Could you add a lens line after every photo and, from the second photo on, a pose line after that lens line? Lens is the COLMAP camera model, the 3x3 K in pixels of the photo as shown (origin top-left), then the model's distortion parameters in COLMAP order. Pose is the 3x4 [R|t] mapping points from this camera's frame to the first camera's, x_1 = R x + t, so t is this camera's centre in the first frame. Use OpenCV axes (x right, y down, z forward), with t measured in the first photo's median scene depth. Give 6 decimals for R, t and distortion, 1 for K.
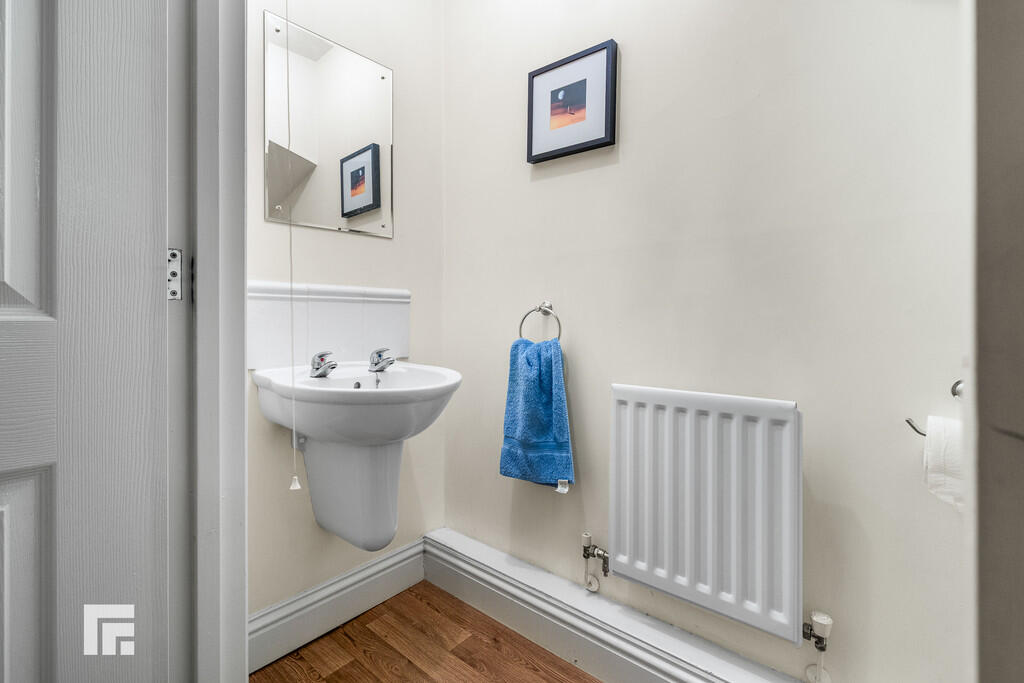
lens RADIAL K [[452.2, 0, 515.9], [0, 452.2, 326.7], [0, 0, 1]] dist [0.000979, 0.000309]
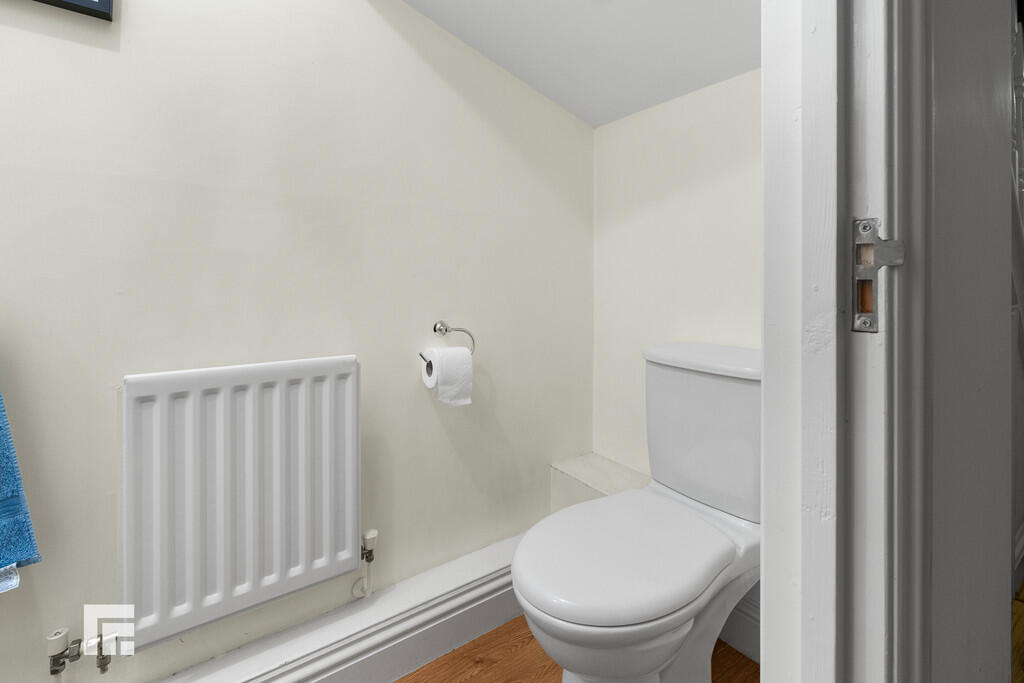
lens RADIAL K [[462.4, 0, 512.7], [0, 462.4, 284.6], [0, 0, 1]] dist [-0.000824, -0.000350]
pose [[0.243685, -0.004179, 0.969845, -0.394051], [0.012465, 0.999922, 0.001177, -0.005208], [-0.969774, 0.011803, 0.243718, 0.328146]]
